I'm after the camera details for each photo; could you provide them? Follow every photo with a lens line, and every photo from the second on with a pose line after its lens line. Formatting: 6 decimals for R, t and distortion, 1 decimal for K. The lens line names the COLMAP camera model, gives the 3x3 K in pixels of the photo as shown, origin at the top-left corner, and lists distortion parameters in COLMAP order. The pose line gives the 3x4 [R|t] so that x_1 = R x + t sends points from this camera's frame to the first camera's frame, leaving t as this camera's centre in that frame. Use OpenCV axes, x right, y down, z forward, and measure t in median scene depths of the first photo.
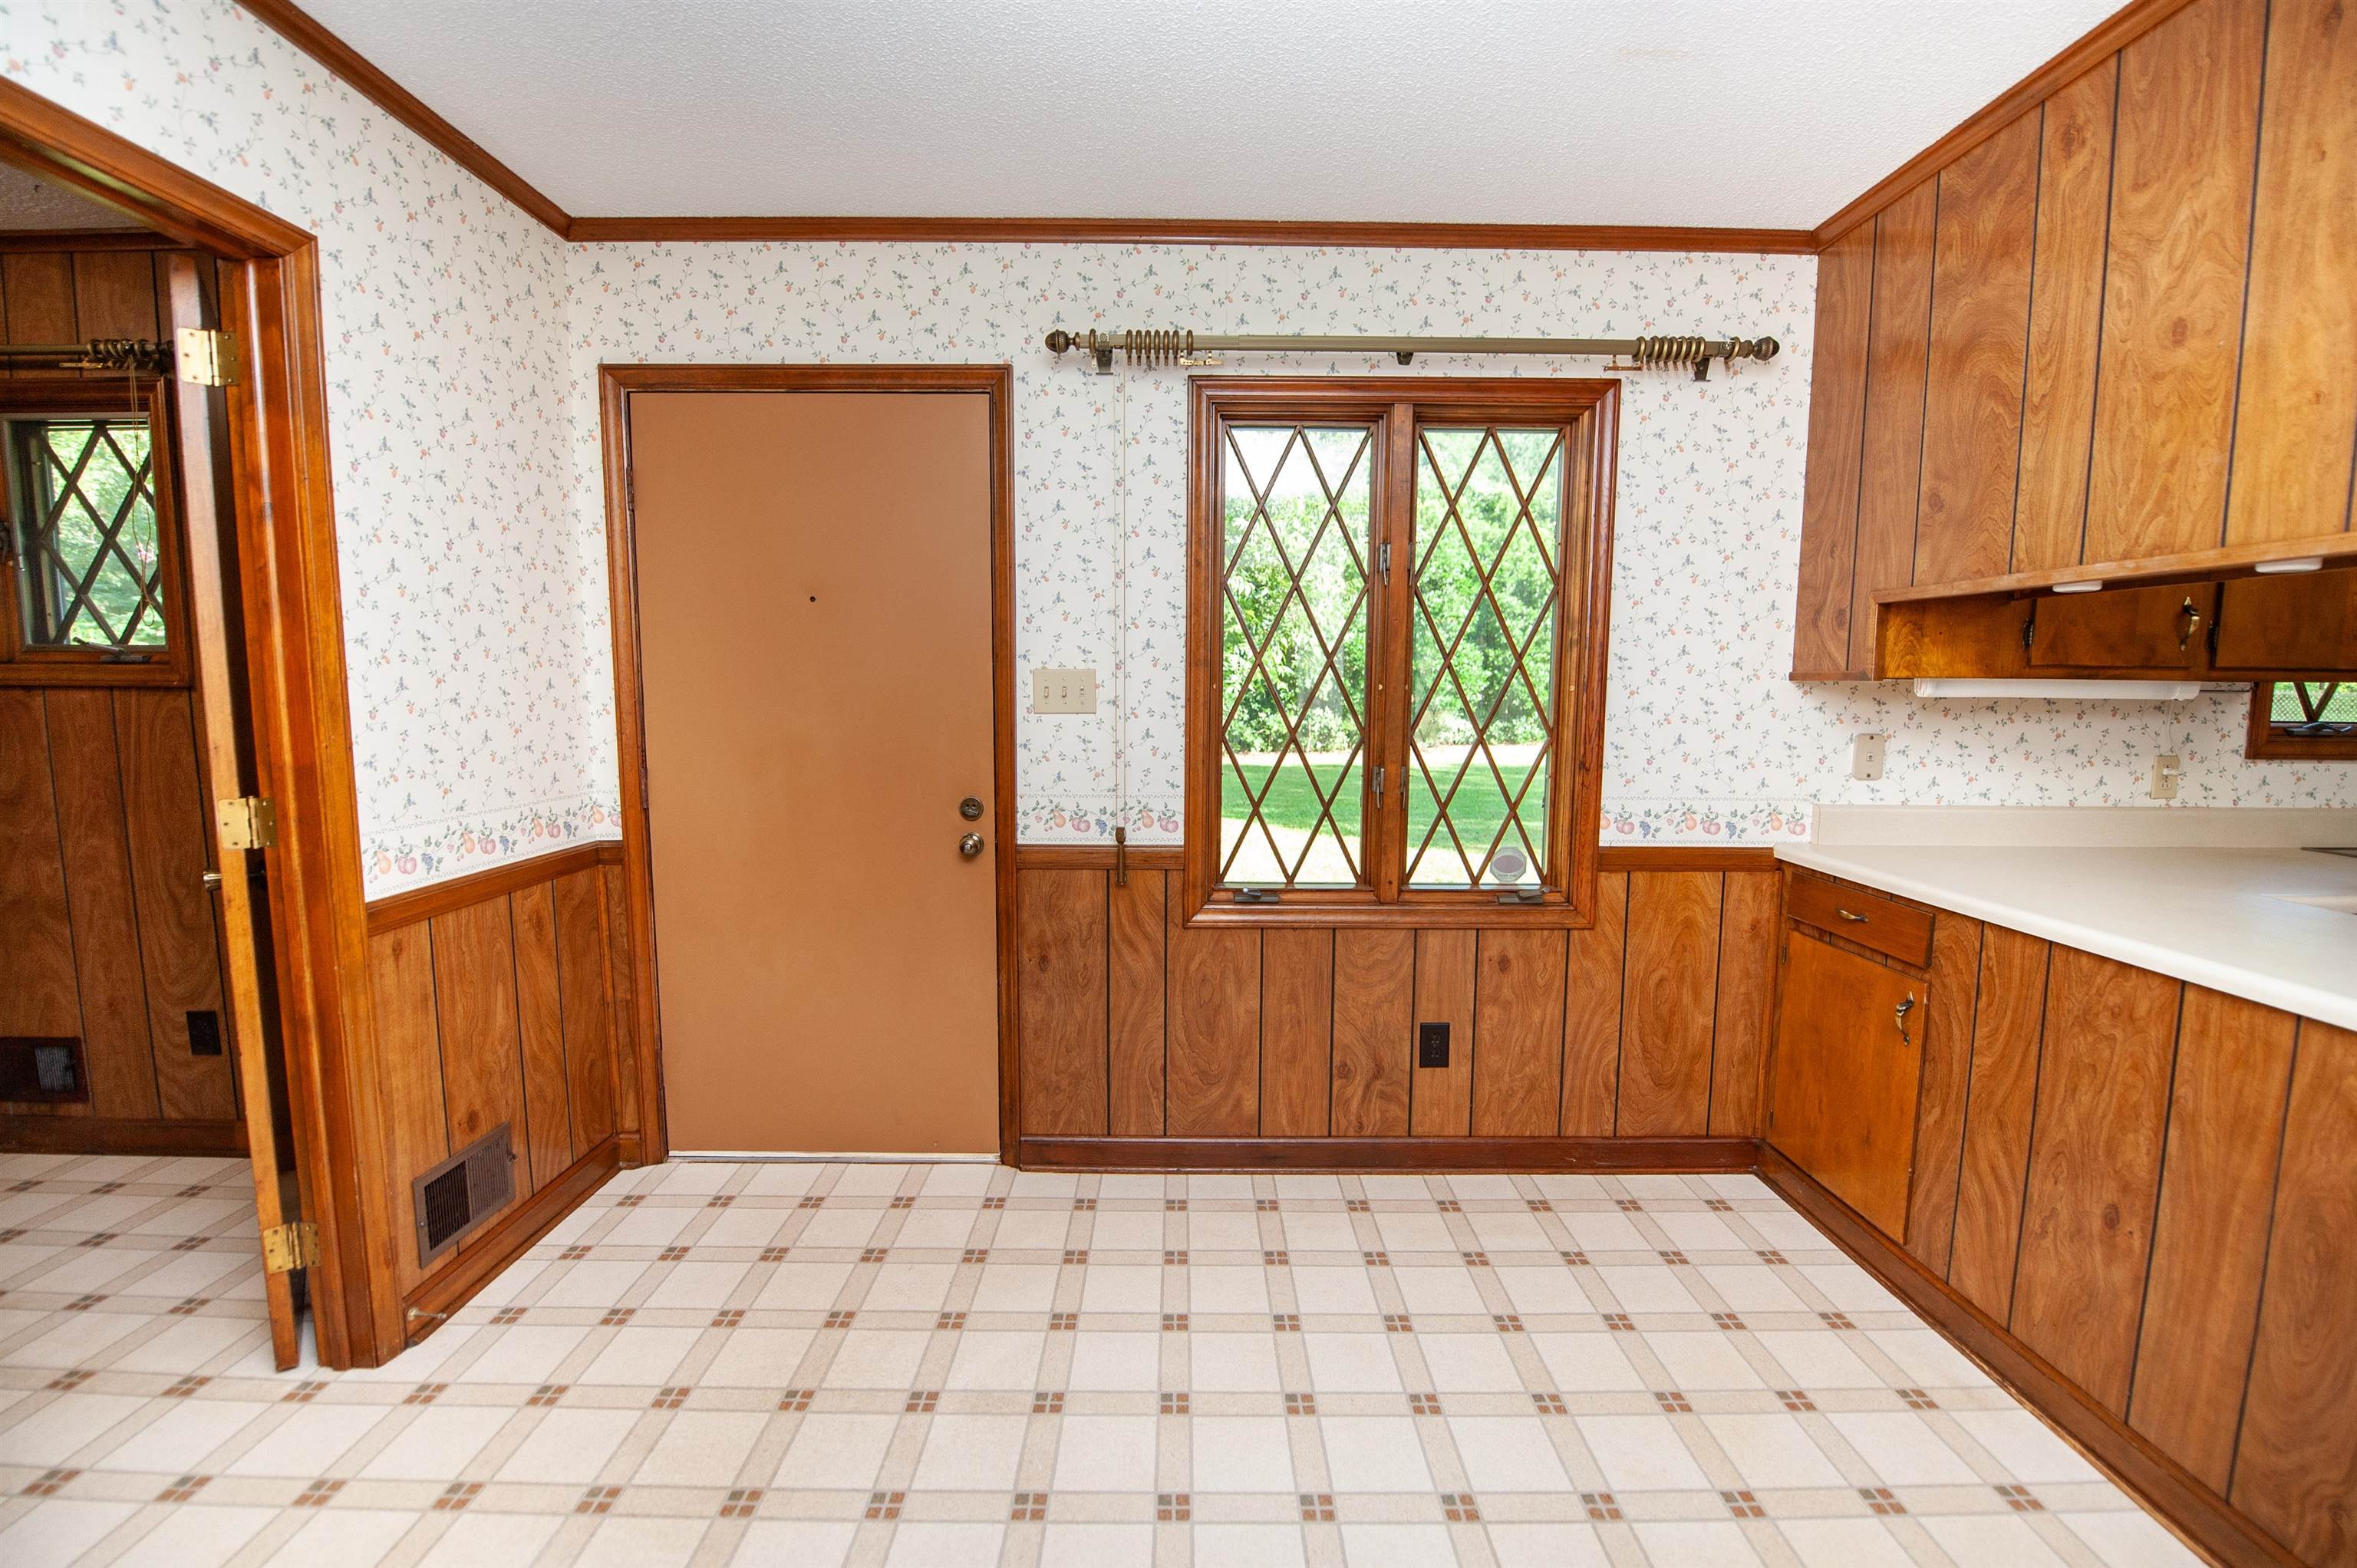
lens RADIAL K [[986.5, 0, 1182.4], [0, 986.5, 787.2], [0, 0, 1]] dist [-0.009674, -0.004492]
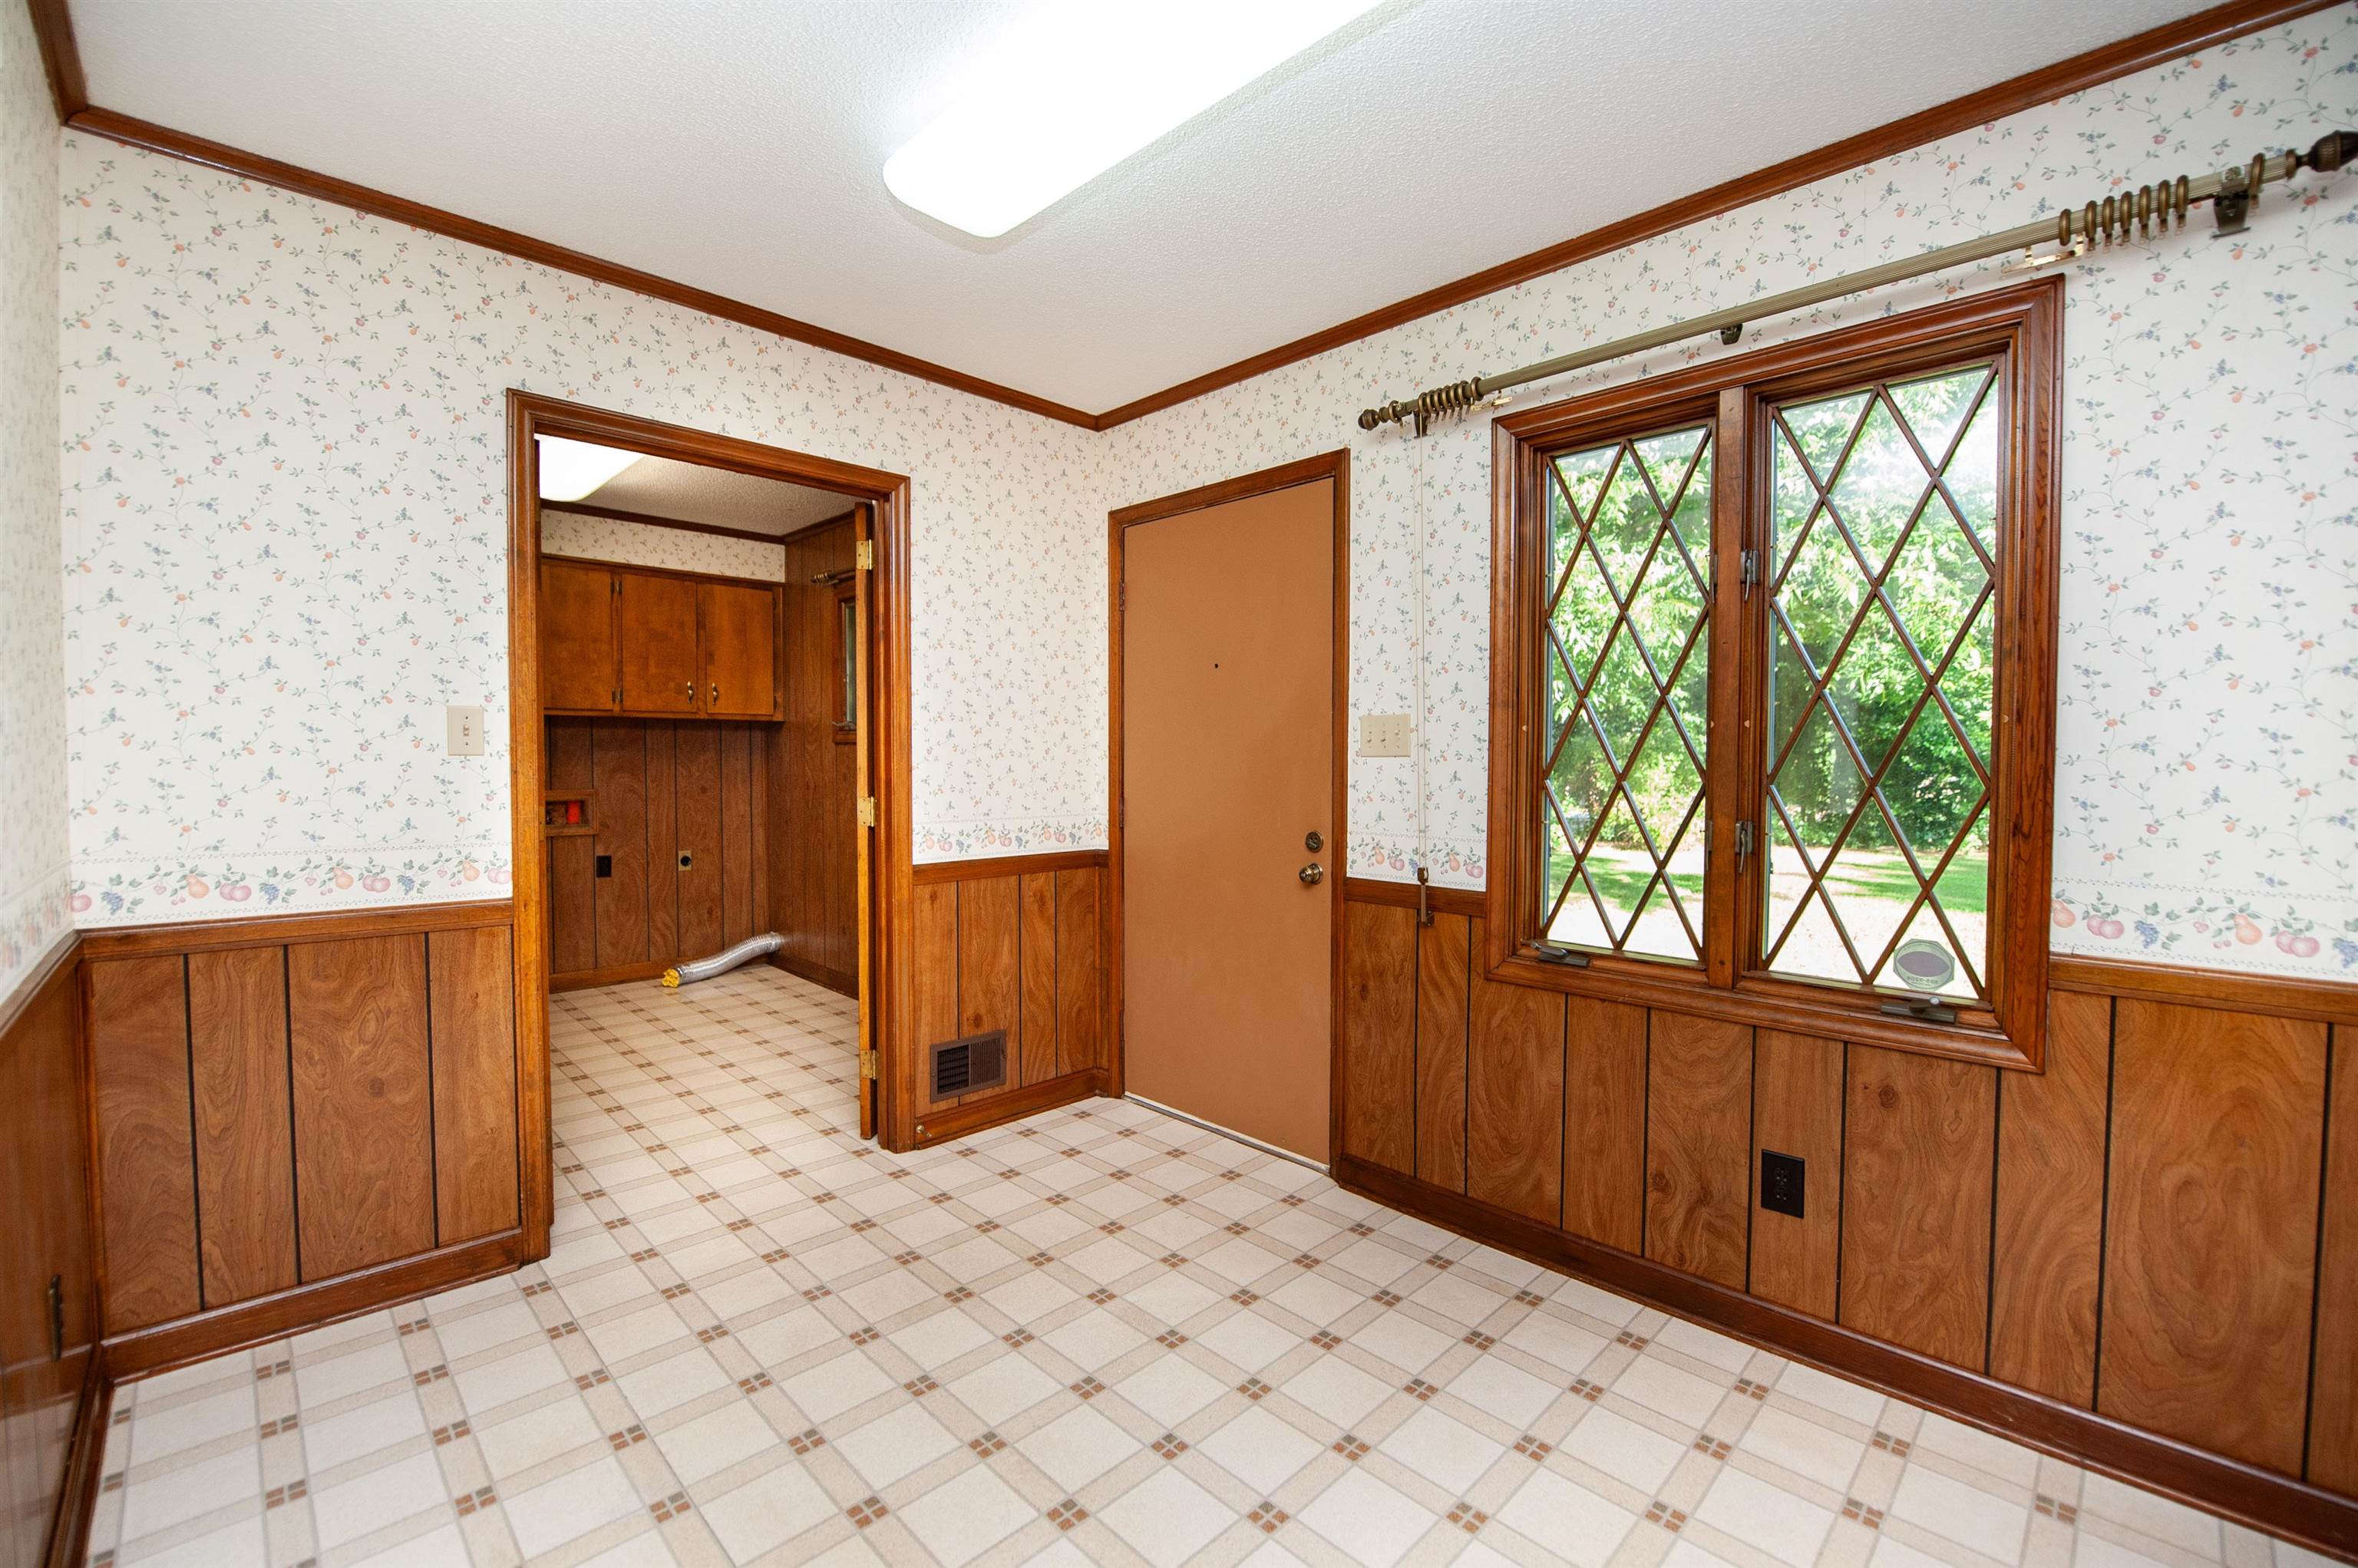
lens RADIAL K [[986.9, 0, 1182.9], [0, 986.9, 787.2], [0, 0, 1]] dist [-0.009674, -0.004492]
pose [[0.700250, 0.018774, -0.713651, 0.478200], [-0.073345, 0.996256, -0.045758, 0.022199], [0.710120, 0.084385, 0.699005, 0.103760]]
